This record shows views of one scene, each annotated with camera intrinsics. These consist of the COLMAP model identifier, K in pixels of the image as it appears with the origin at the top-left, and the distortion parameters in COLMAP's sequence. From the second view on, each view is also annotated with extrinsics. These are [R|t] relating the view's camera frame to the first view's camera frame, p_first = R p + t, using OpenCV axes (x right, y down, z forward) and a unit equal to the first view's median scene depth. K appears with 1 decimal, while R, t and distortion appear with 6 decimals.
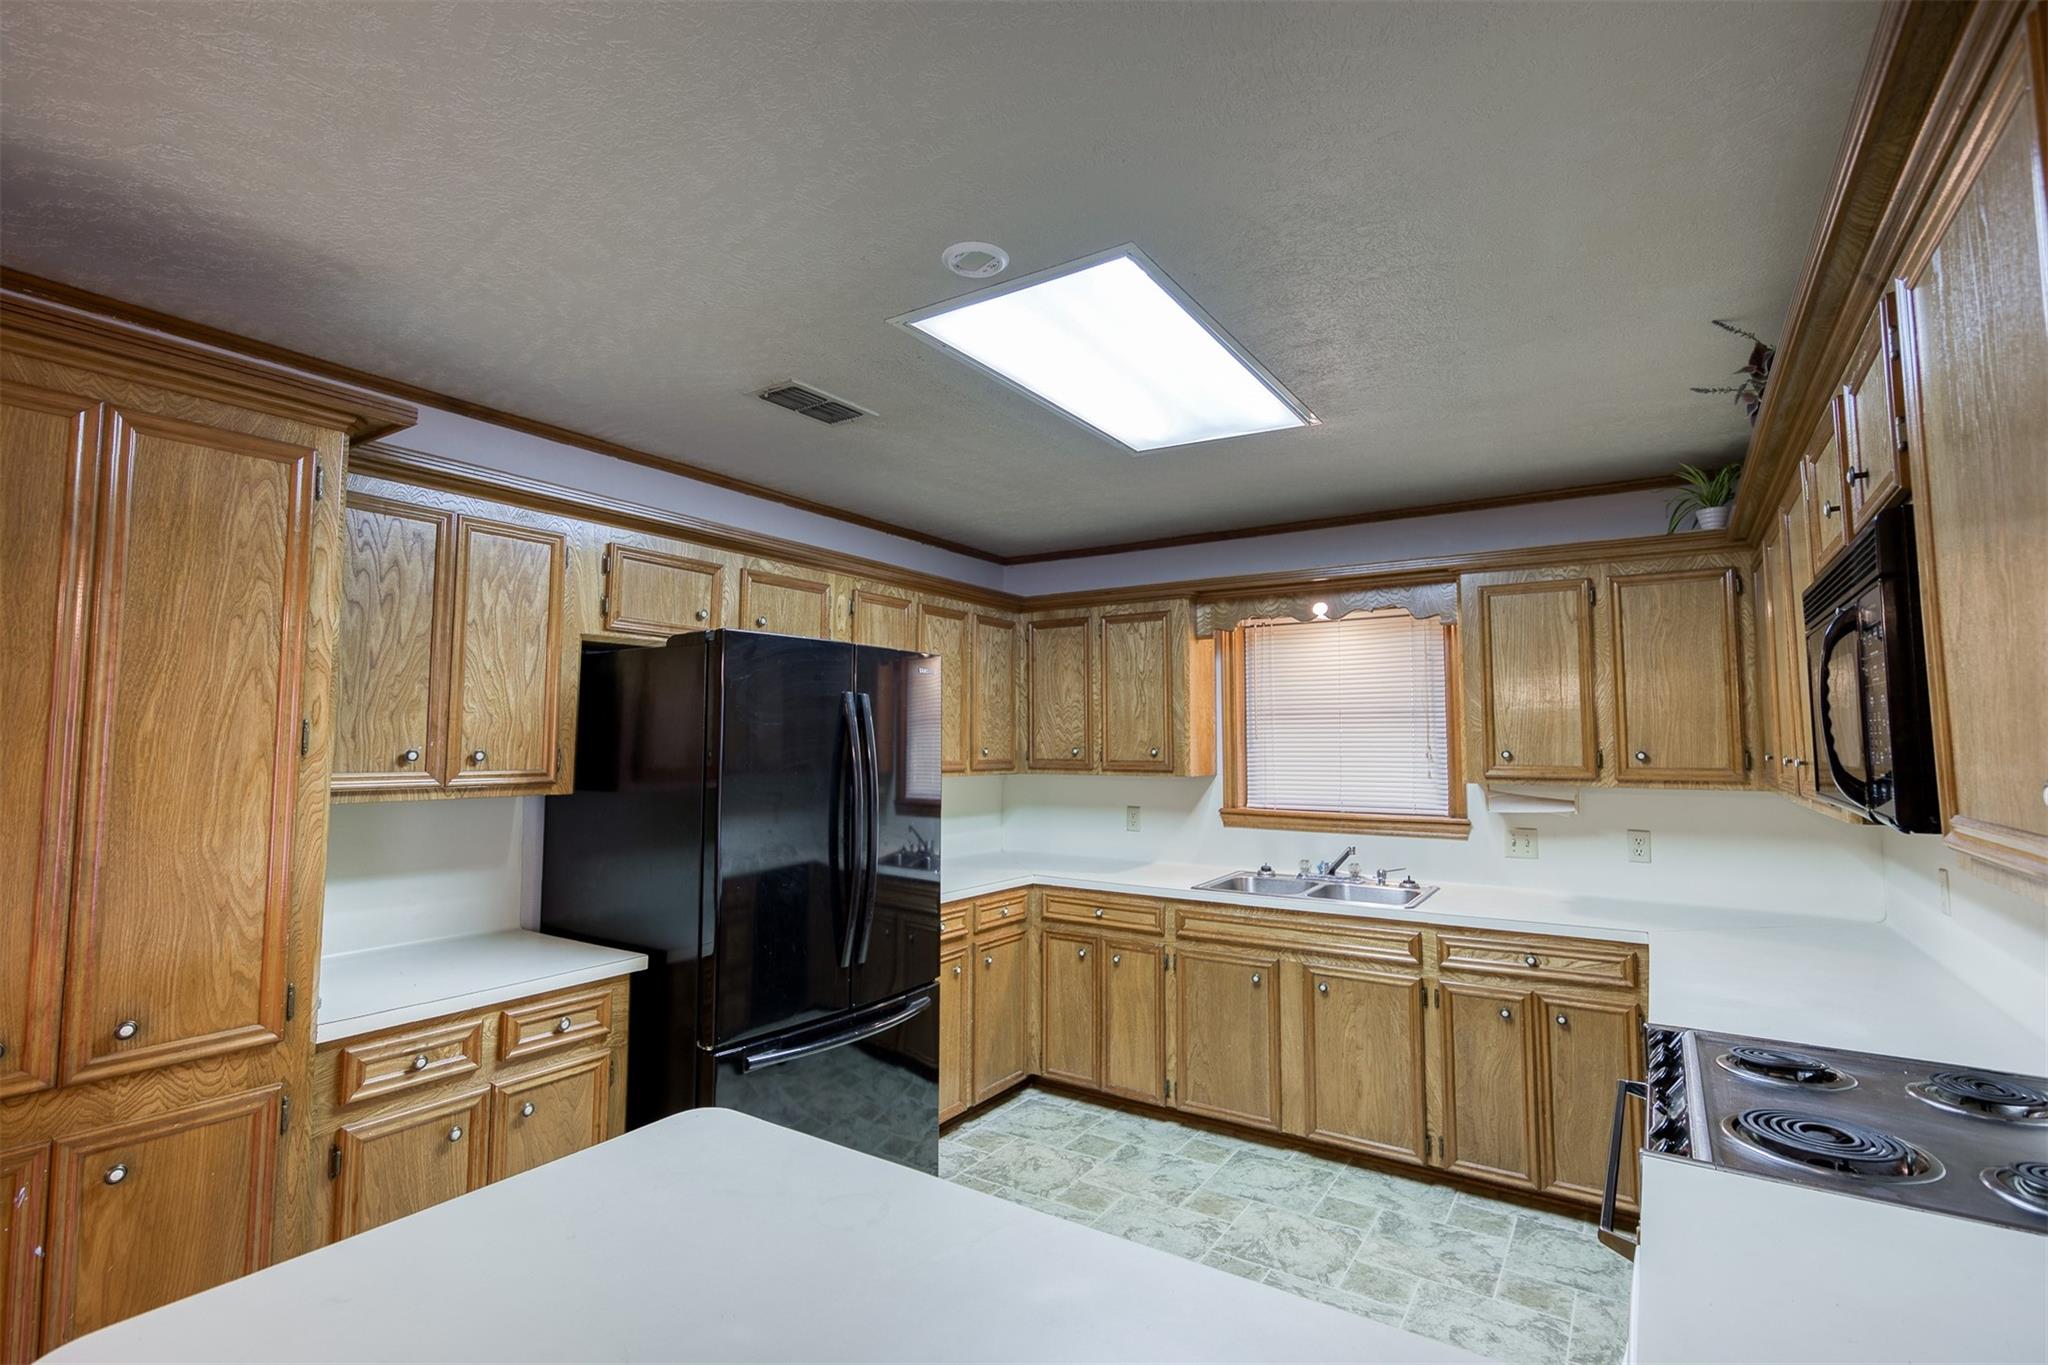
lens RADIAL K [[960.4, 0, 1025.0], [0, 960.4, 673.9], [0, 0, 1]] dist [0.004712, 0.000843]
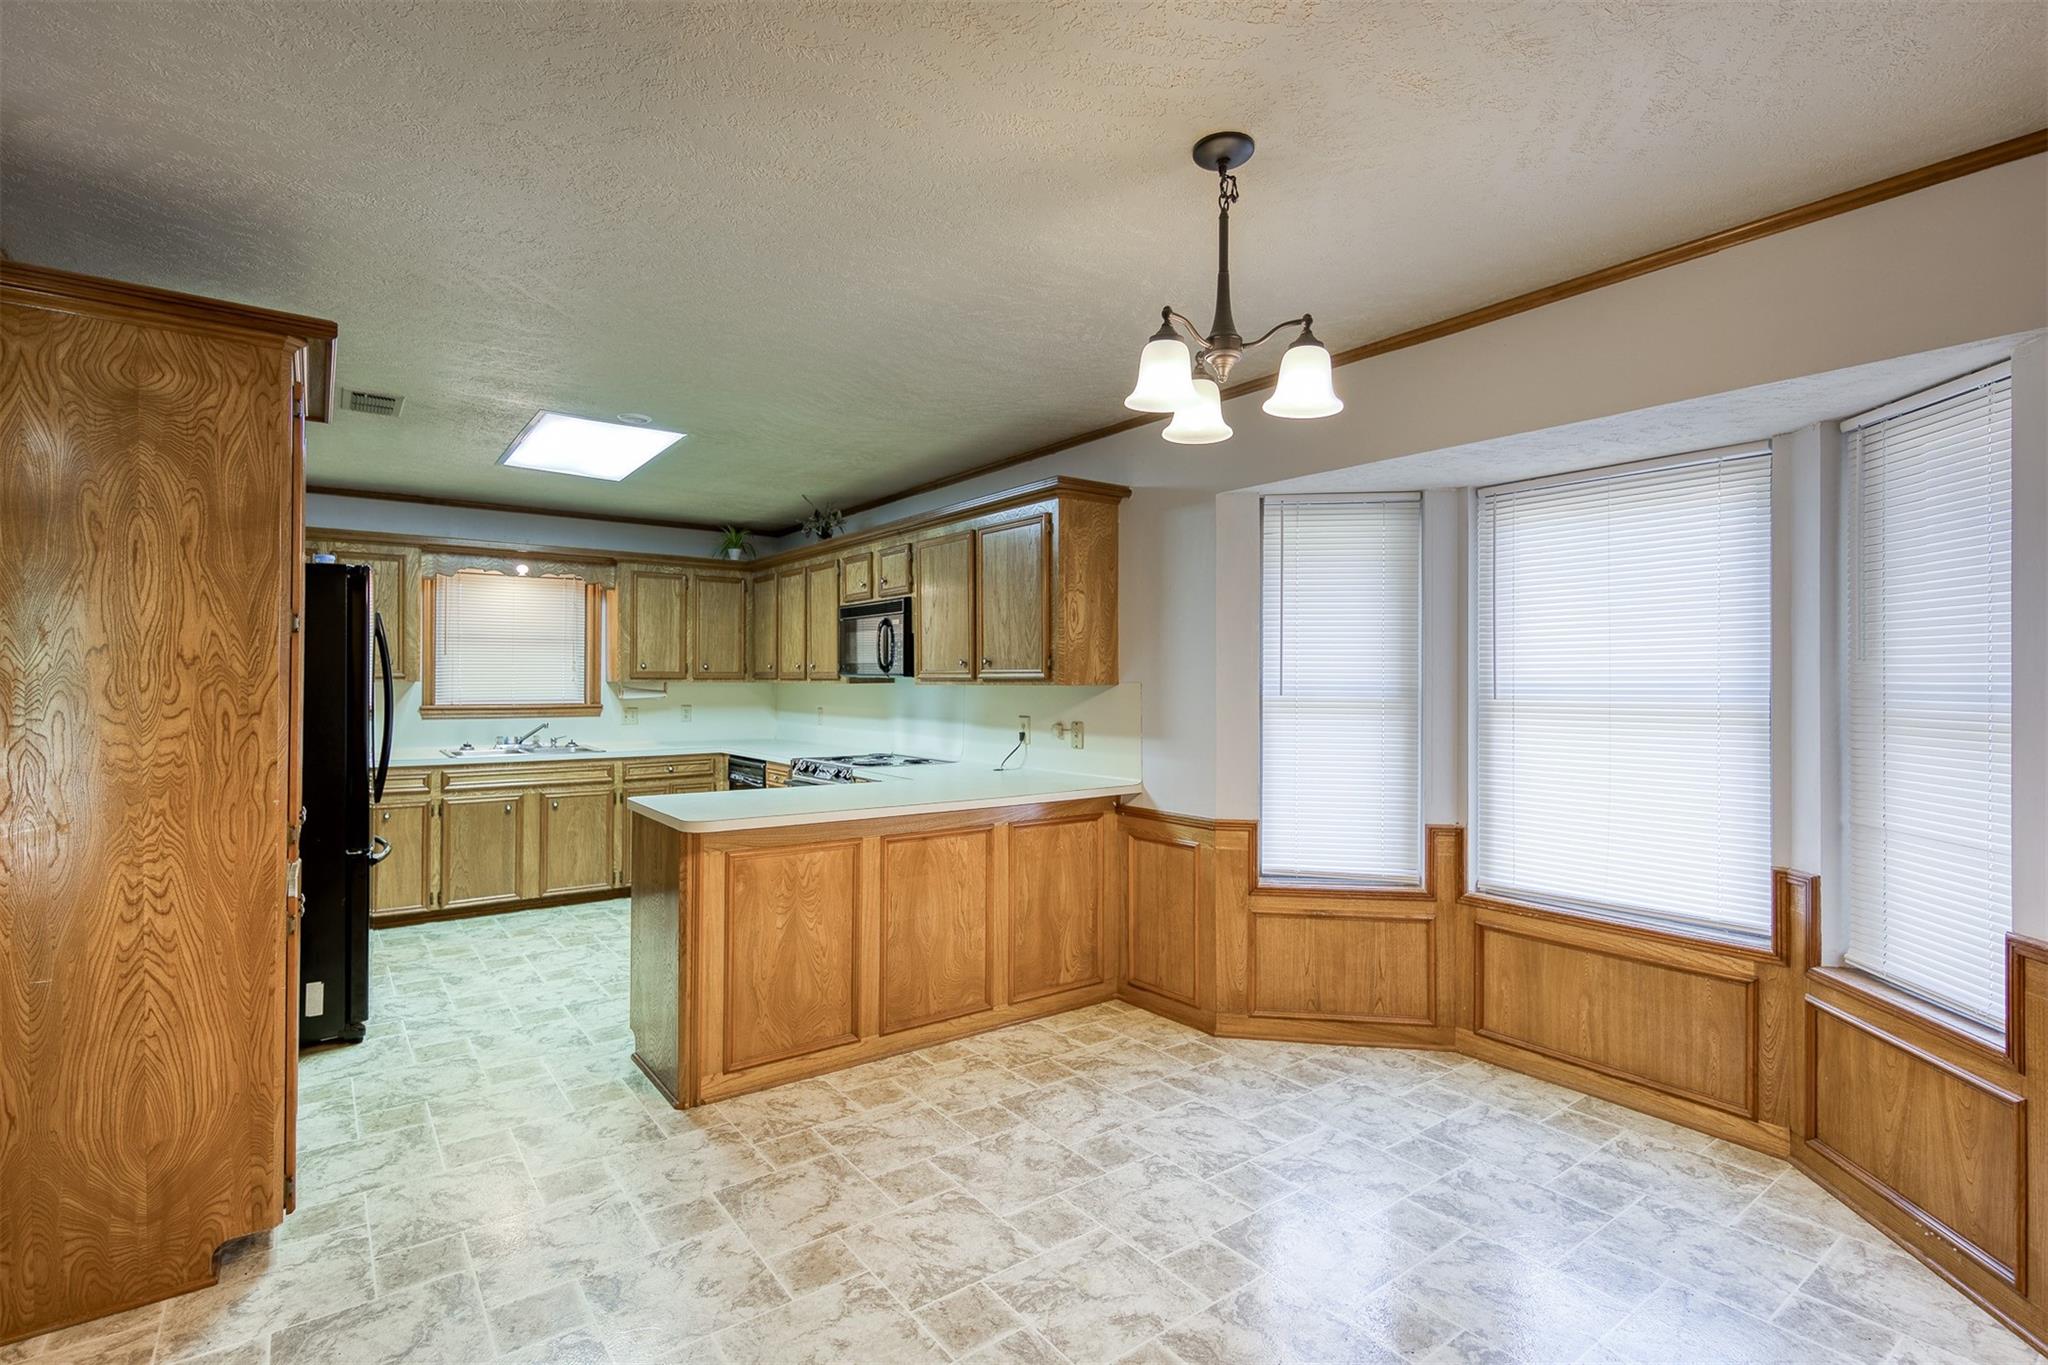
lens RADIAL K [[960.4, 0, 1025.0], [0, 960.4, 673.9], [0, 0, 1]] dist [0.004712, 0.000843]
pose [[0.346099, 0.005045, 0.938184, -0.933664], [-0.069807, 0.997352, 0.020389, 0.011522], [-0.935597, -0.072549, 0.345535, -0.302401]]
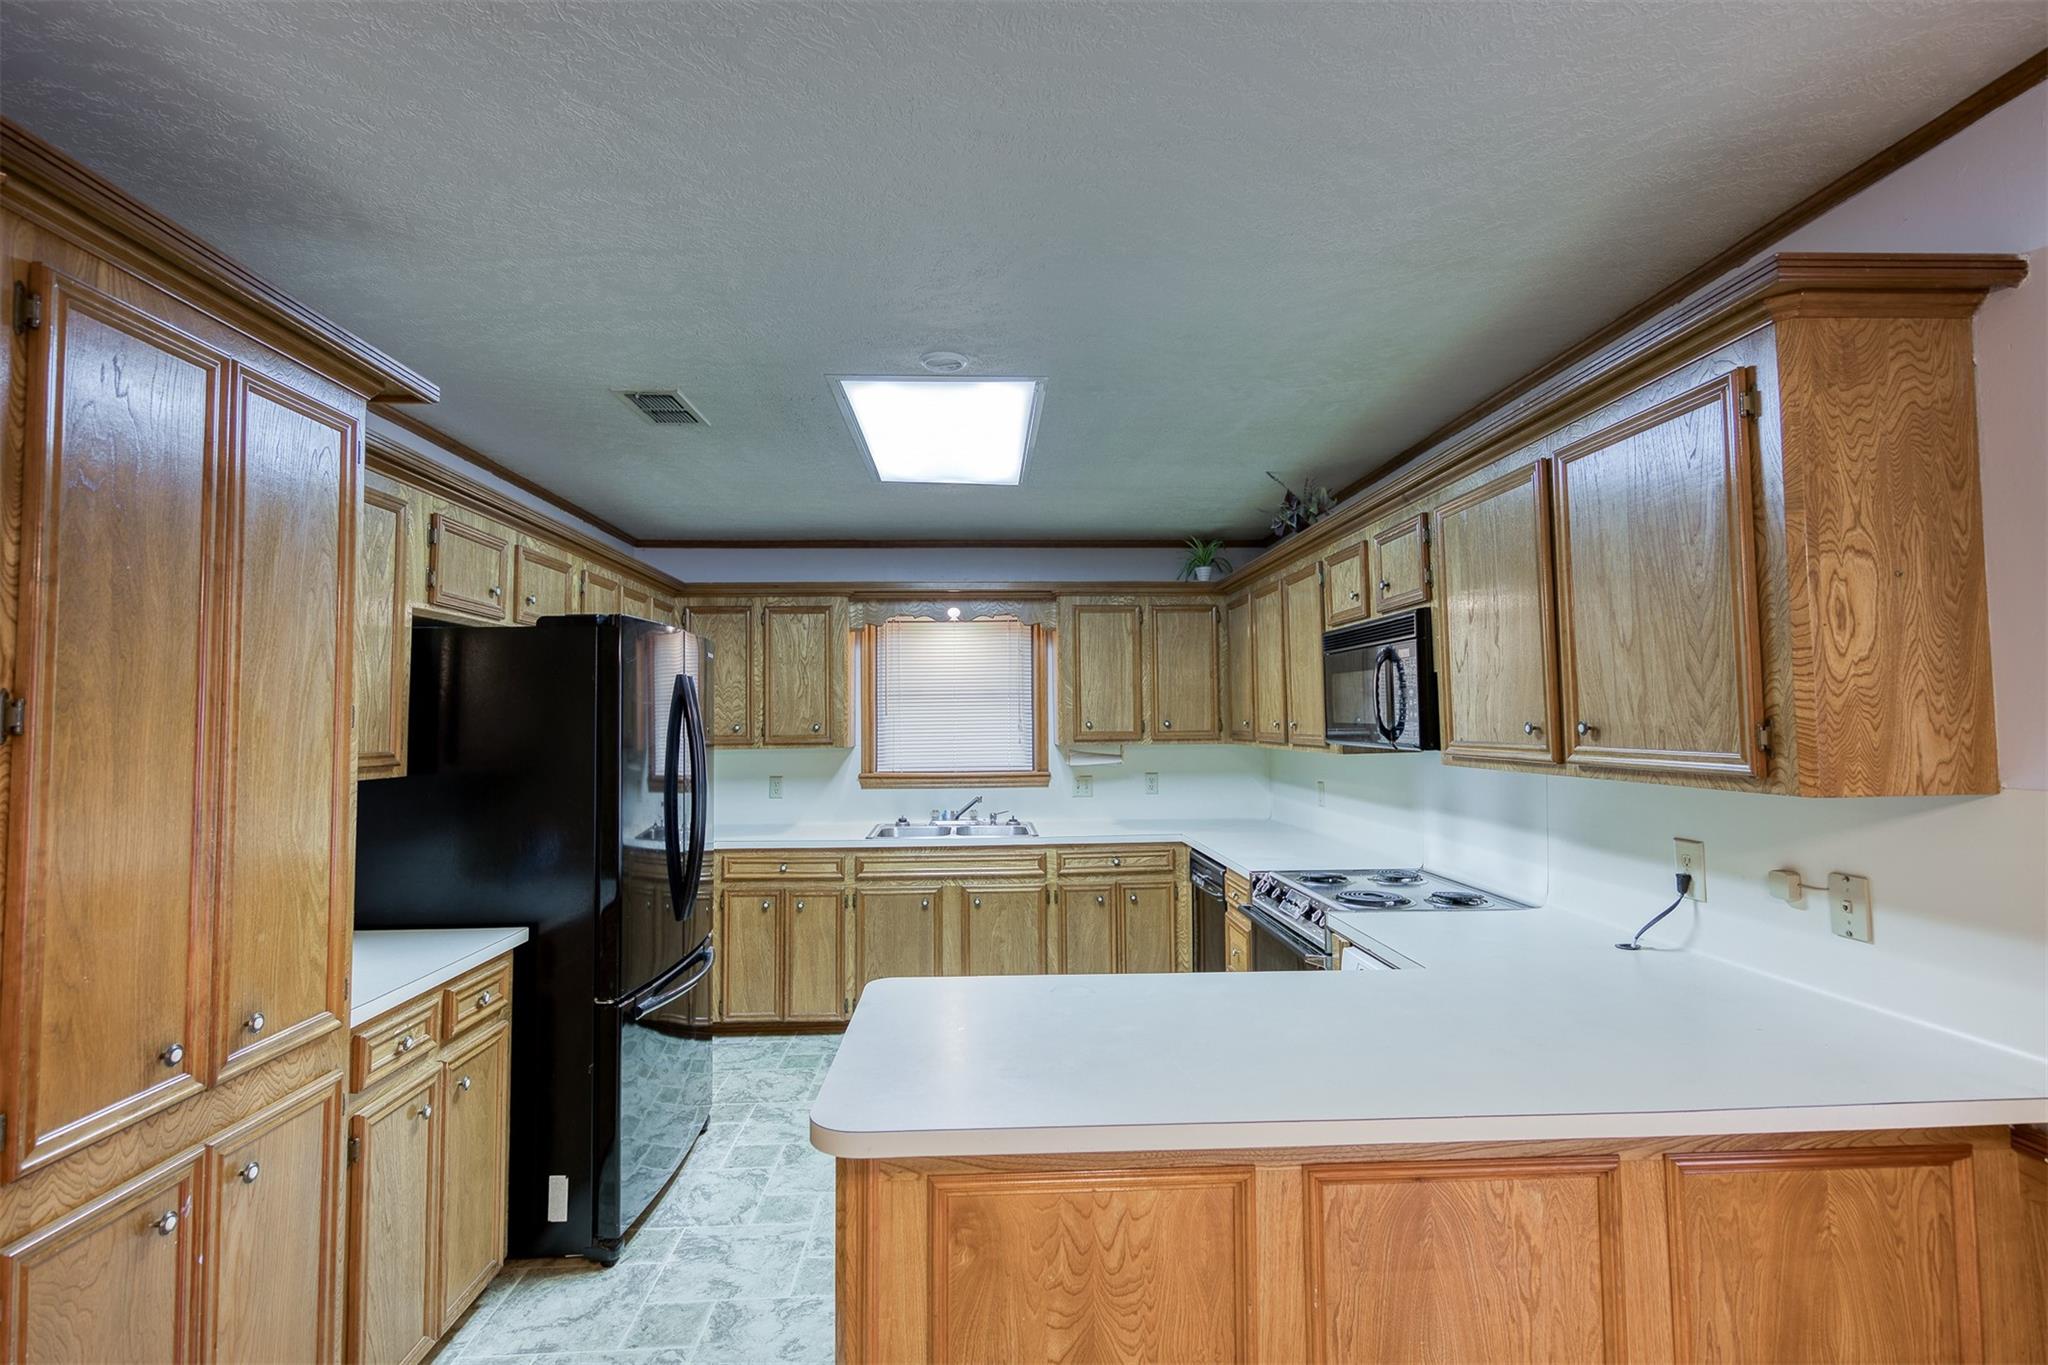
lens RADIAL K [[960.4, 0, 1025.0], [0, 960.4, 673.9], [0, 0, 1]] dist [0.004712, 0.000843]
pose [[0.807298, 0.017994, 0.589869, -0.410747], [-0.030819, 0.999457, 0.011690, -0.004970], [-0.589338, -0.027616, 0.807414, -0.097046]]
